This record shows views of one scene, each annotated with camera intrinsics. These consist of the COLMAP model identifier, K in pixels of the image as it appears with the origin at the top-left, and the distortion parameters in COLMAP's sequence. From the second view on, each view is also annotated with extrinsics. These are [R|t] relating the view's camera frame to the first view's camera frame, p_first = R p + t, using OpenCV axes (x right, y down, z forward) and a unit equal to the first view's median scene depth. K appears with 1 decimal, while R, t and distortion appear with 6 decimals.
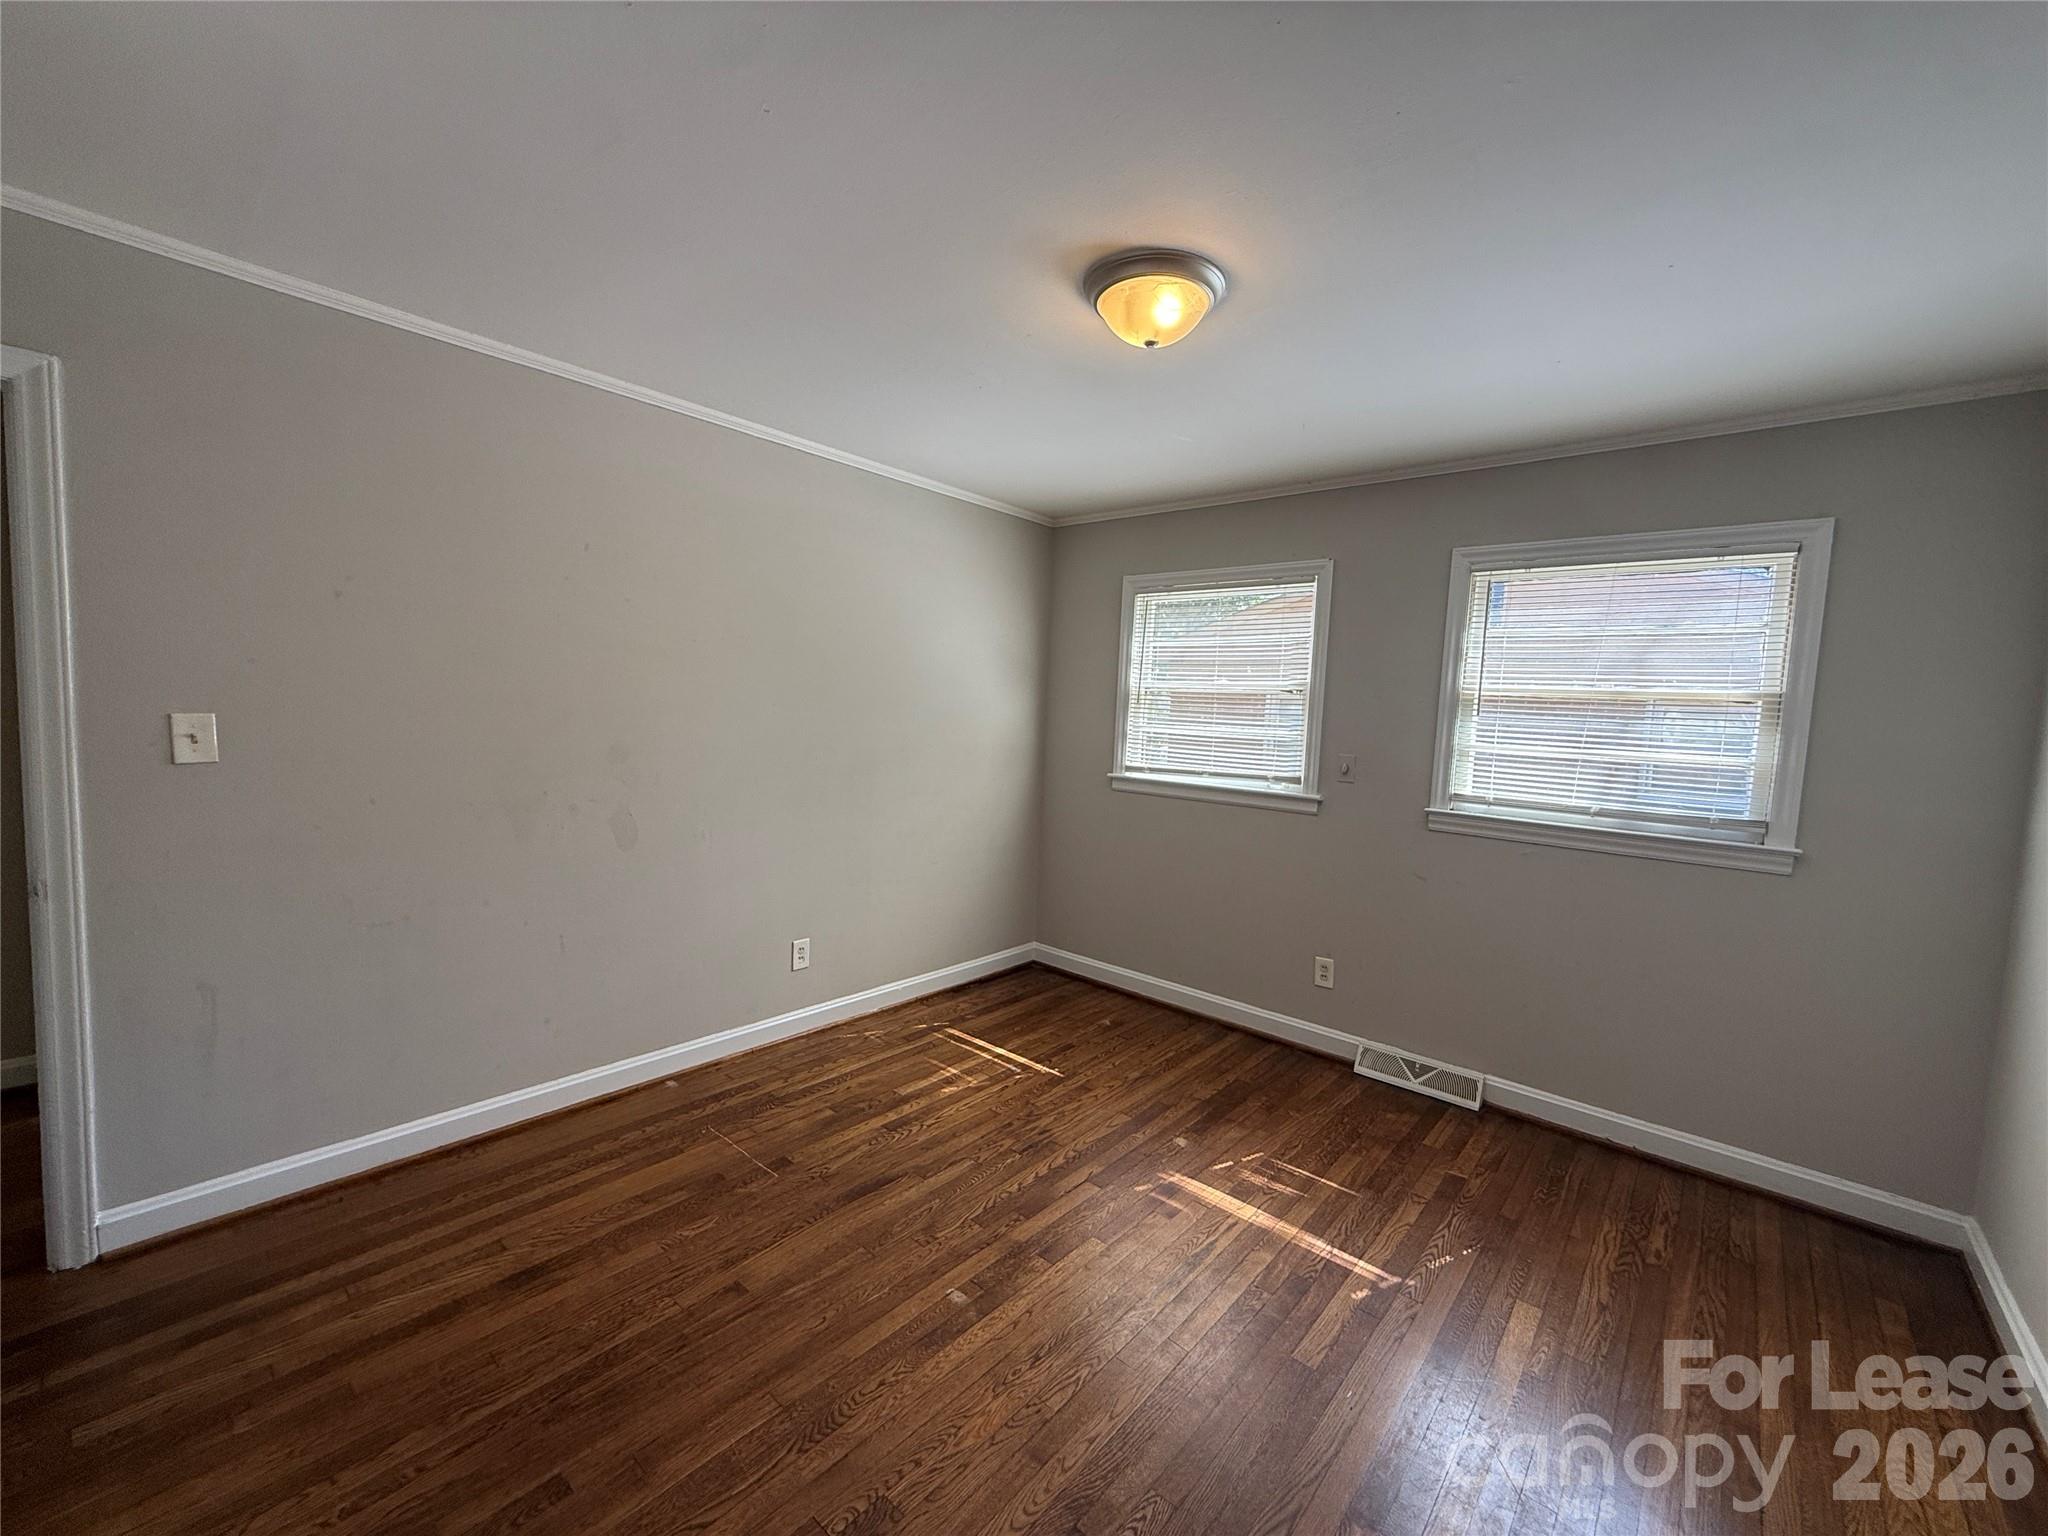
lens RADIAL K [[818.4, 0, 1035.5], [0, 818.4, 771.8], [0, 0, 1]] dist [-0.000946, 0.000553]
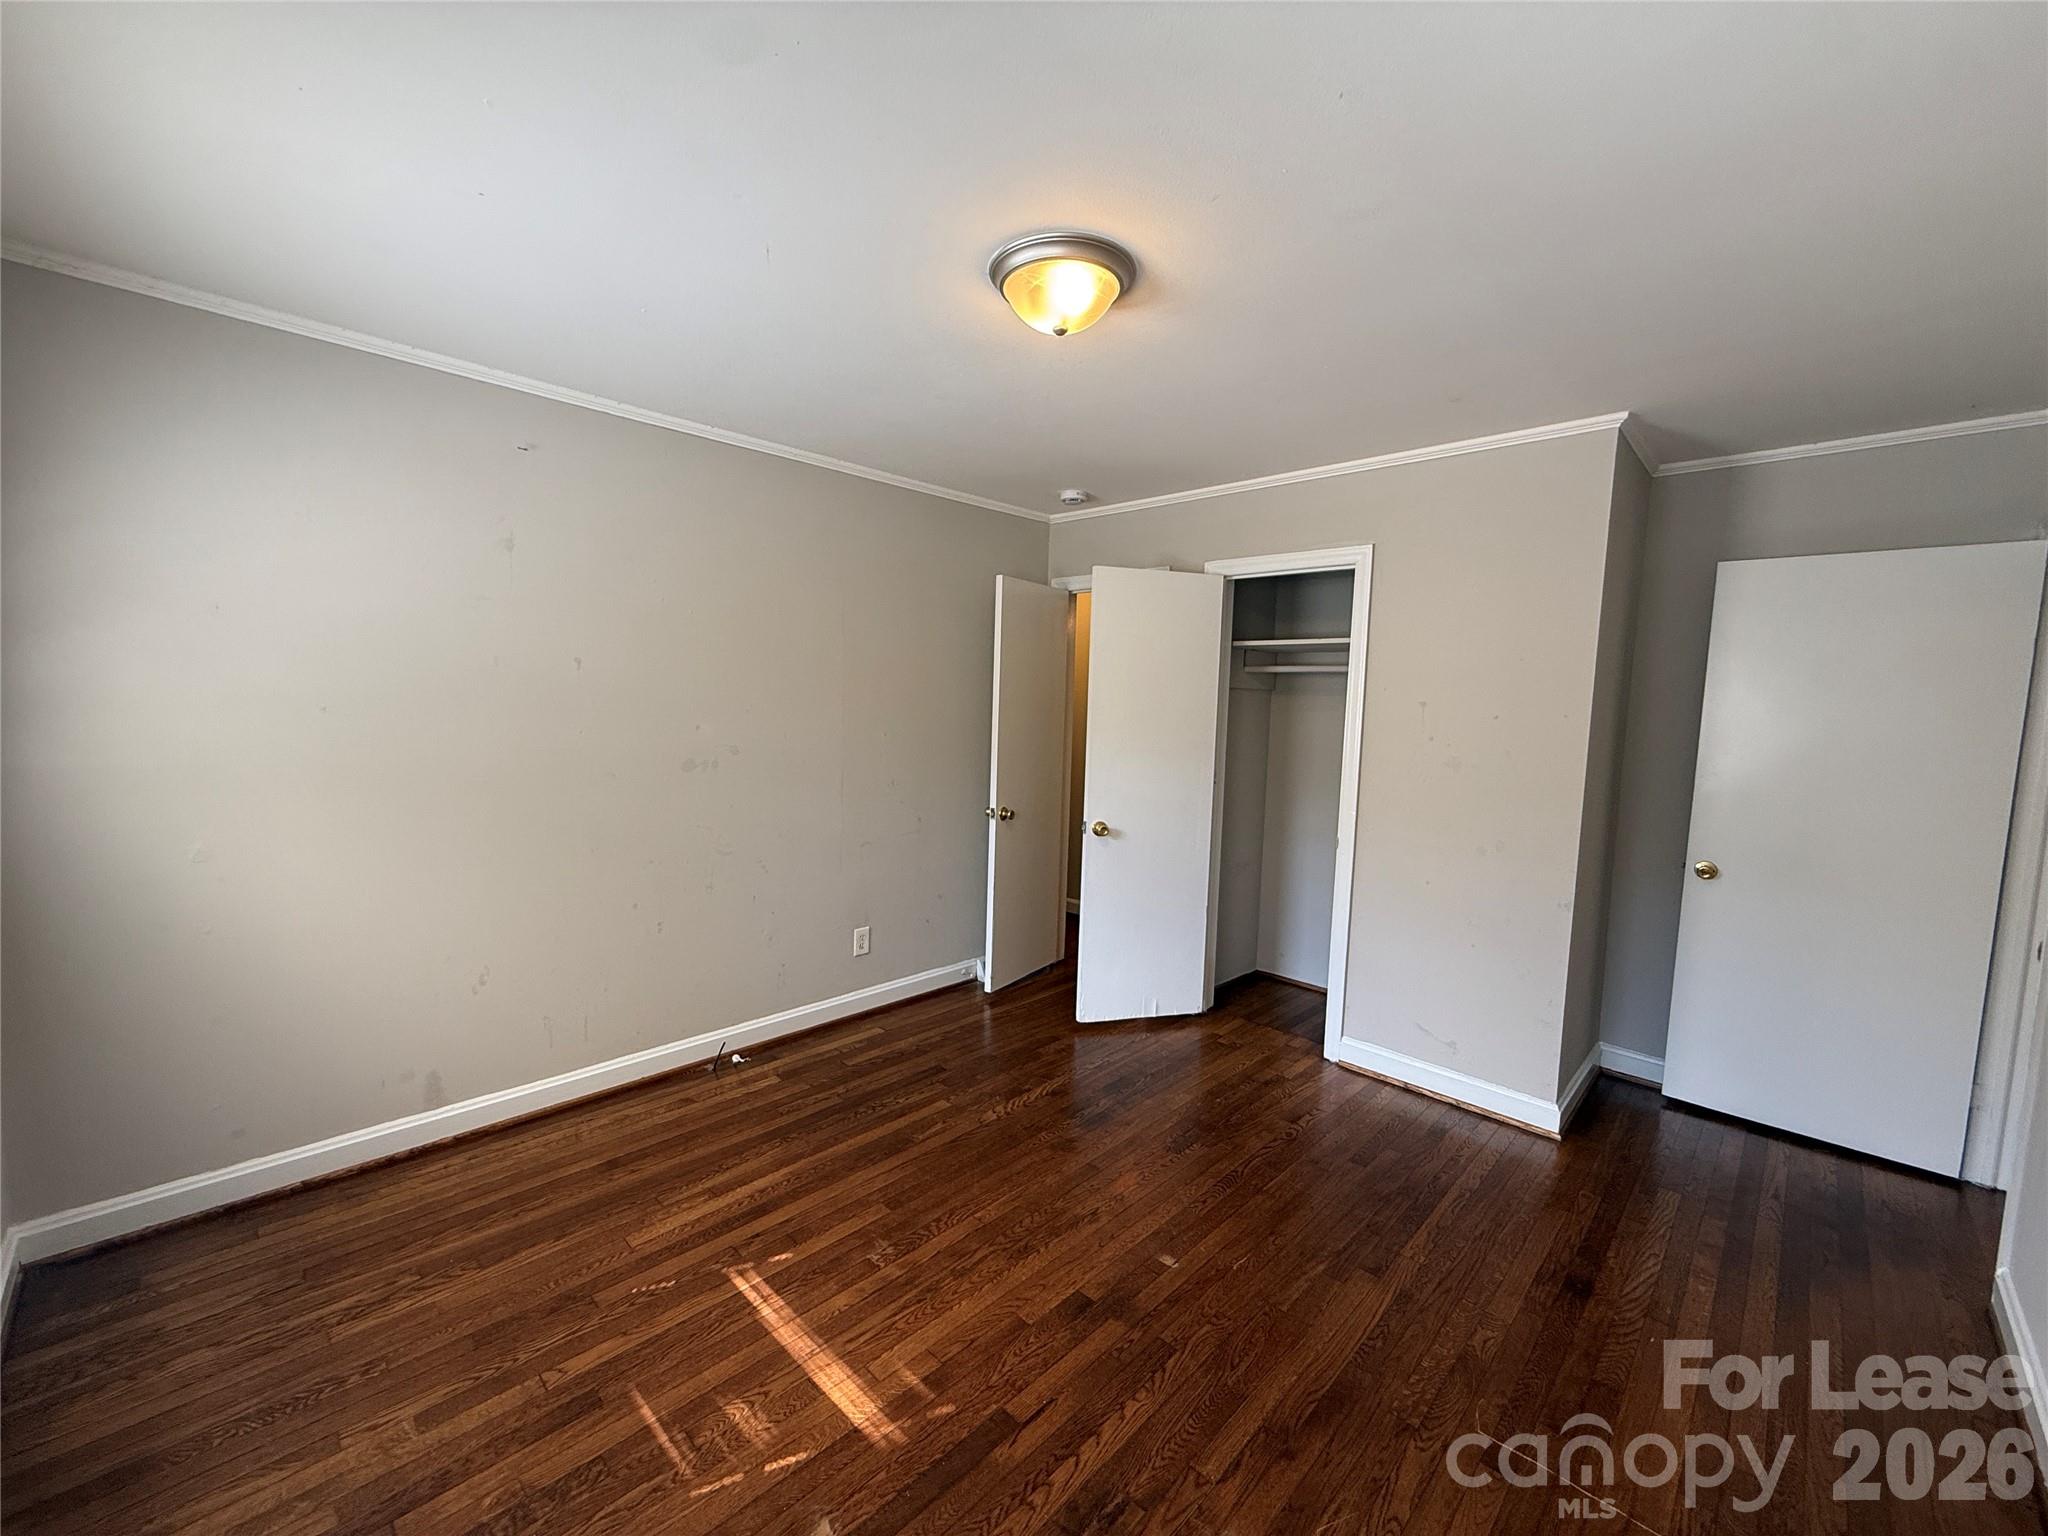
lens RADIAL K [[818.4, 0, 1029.0], [0, 818.4, 770.5], [0, 0, 1]] dist [-0.000946, 0.000553]
pose [[-0.995422, -0.077929, 0.055337, 0.073054], [-0.068063, 0.984440, 0.162003, -0.152534], [-0.067101, 0.157495, -0.985238, 1.838341]]
